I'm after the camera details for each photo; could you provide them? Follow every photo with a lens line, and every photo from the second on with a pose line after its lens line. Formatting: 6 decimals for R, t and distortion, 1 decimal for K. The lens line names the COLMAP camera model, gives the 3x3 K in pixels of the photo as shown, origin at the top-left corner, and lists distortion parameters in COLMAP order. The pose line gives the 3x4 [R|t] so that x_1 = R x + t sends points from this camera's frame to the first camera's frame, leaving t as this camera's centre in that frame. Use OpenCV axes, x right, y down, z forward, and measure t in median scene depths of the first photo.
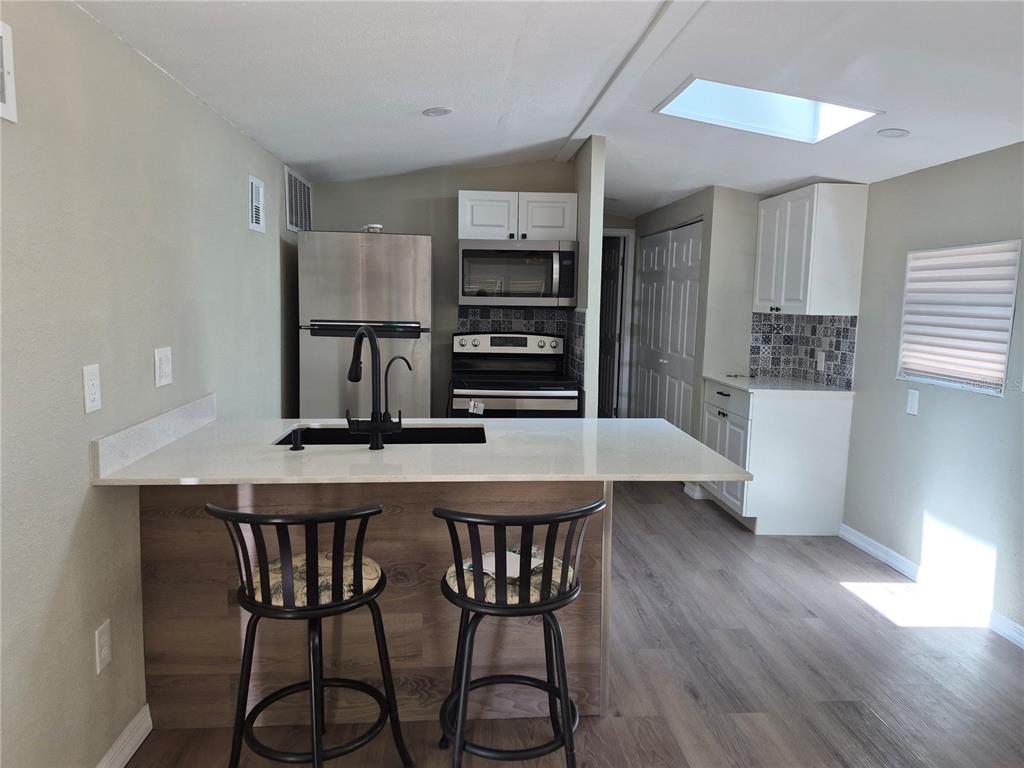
lens RADIAL K [[697.0, 0, 512.0], [0, 697.0, 384.0], [0, 0, 1]] dist [0.047734, -0.046684]
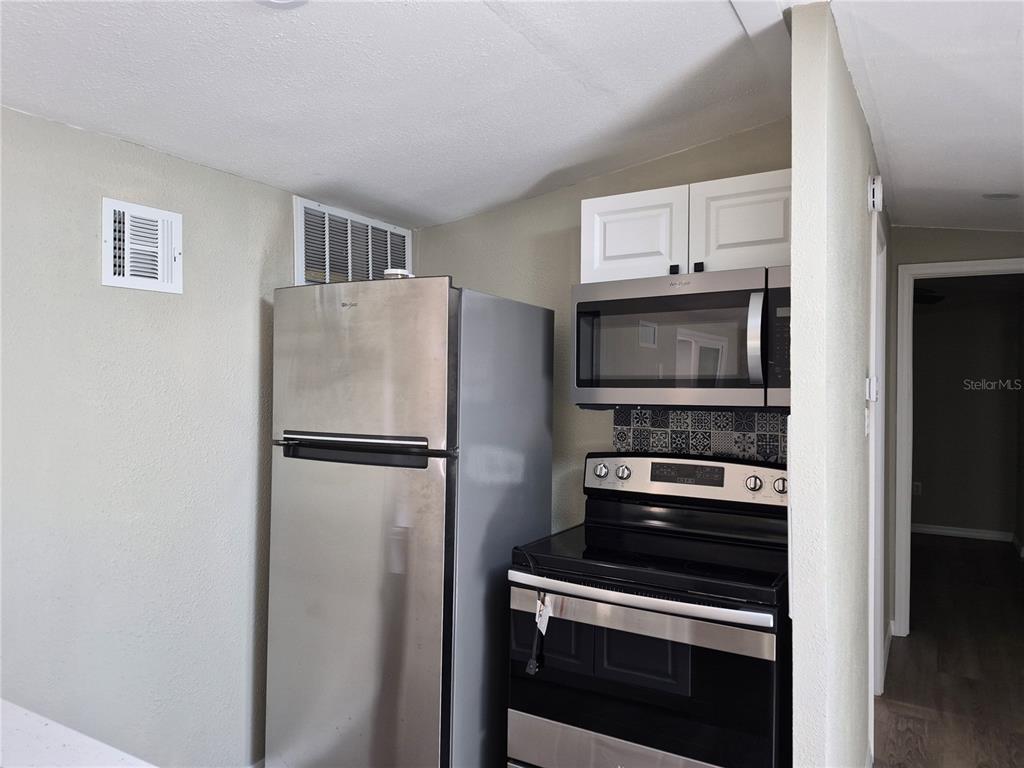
lens RADIAL K [[697.0, 0, 512.0], [0, 697.0, 384.0], [0, 0, 1]] dist [0.047734, -0.046684]
pose [[0.816576, -0.015333, -0.577035, 0.199413], [-0.058269, 0.992352, -0.108827, -0.066936], [0.574290, 0.122488, 0.809437, 0.534911]]
